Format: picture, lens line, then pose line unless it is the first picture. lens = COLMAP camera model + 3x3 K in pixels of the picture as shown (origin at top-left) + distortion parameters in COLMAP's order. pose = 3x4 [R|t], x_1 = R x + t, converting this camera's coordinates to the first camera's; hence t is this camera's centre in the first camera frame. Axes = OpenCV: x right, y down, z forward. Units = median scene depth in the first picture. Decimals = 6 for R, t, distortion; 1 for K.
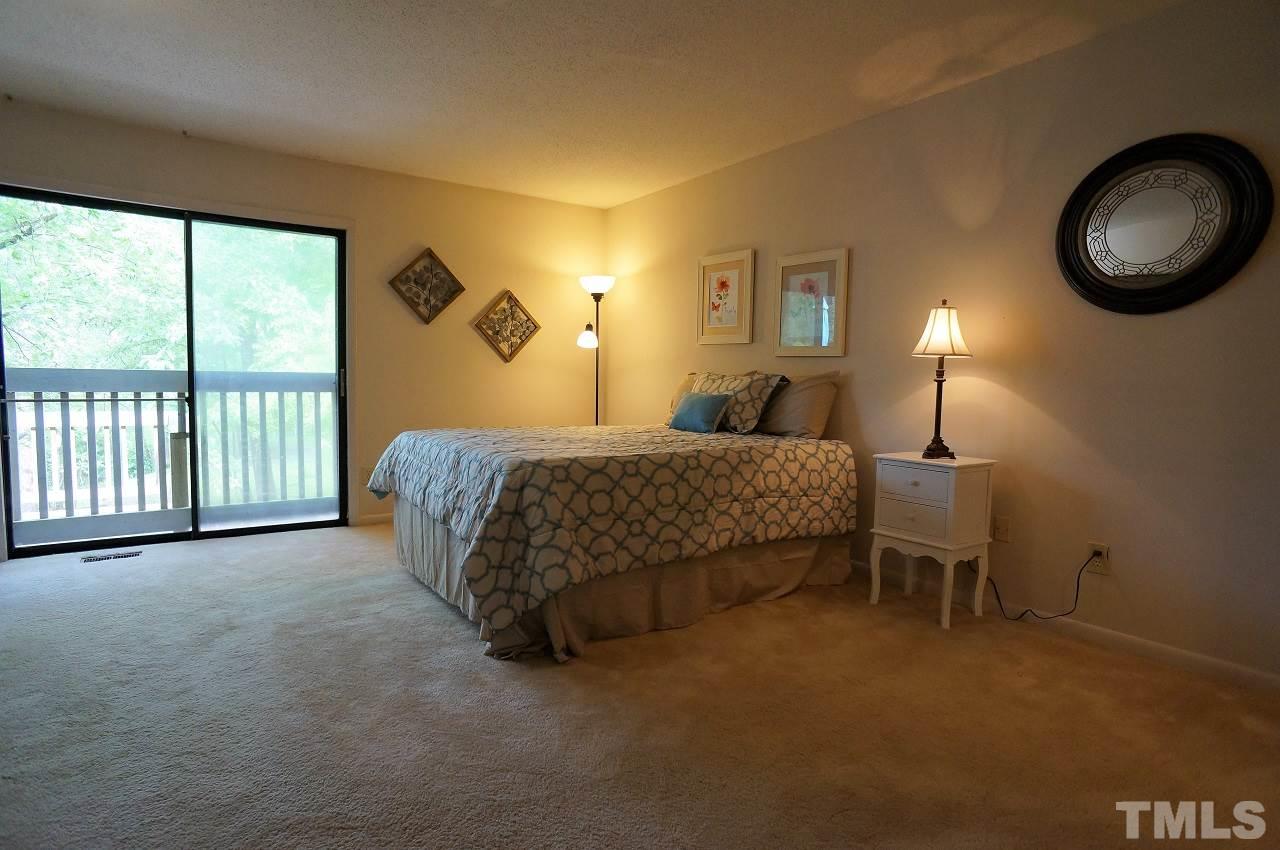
lens RADIAL K [[684.7, 0, 631.6], [0, 684.7, 427.2], [0, 0, 1]] dist [-0.069230, 0.039958]
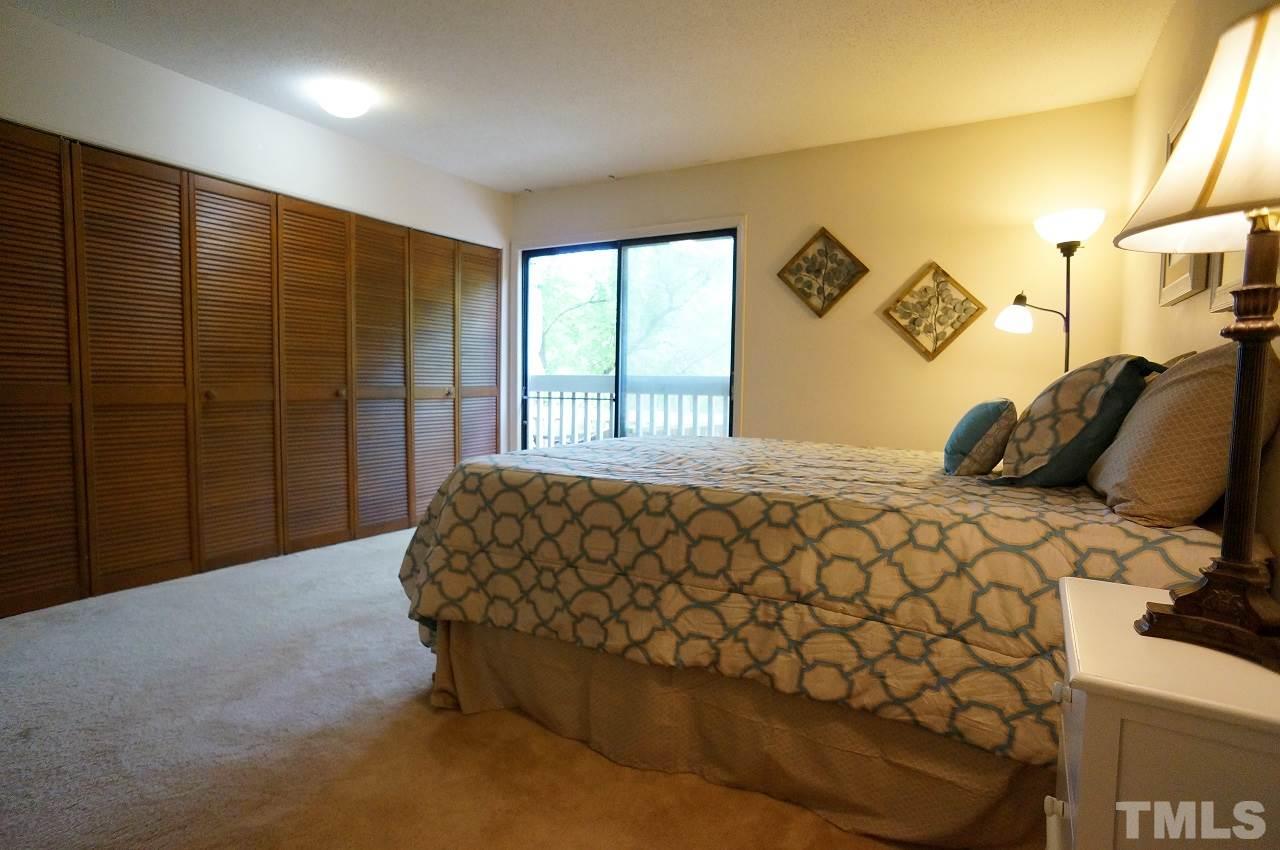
lens RADIAL K [[684.7, 0, 631.6], [0, 684.7, 427.2], [0, 0, 1]] dist [-0.069230, 0.039958]
pose [[0.397646, 0.047323, -0.916318, 0.550834], [-0.074561, 0.997033, 0.019135, -0.021586], [0.914505, 0.060712, 0.399994, 0.652533]]
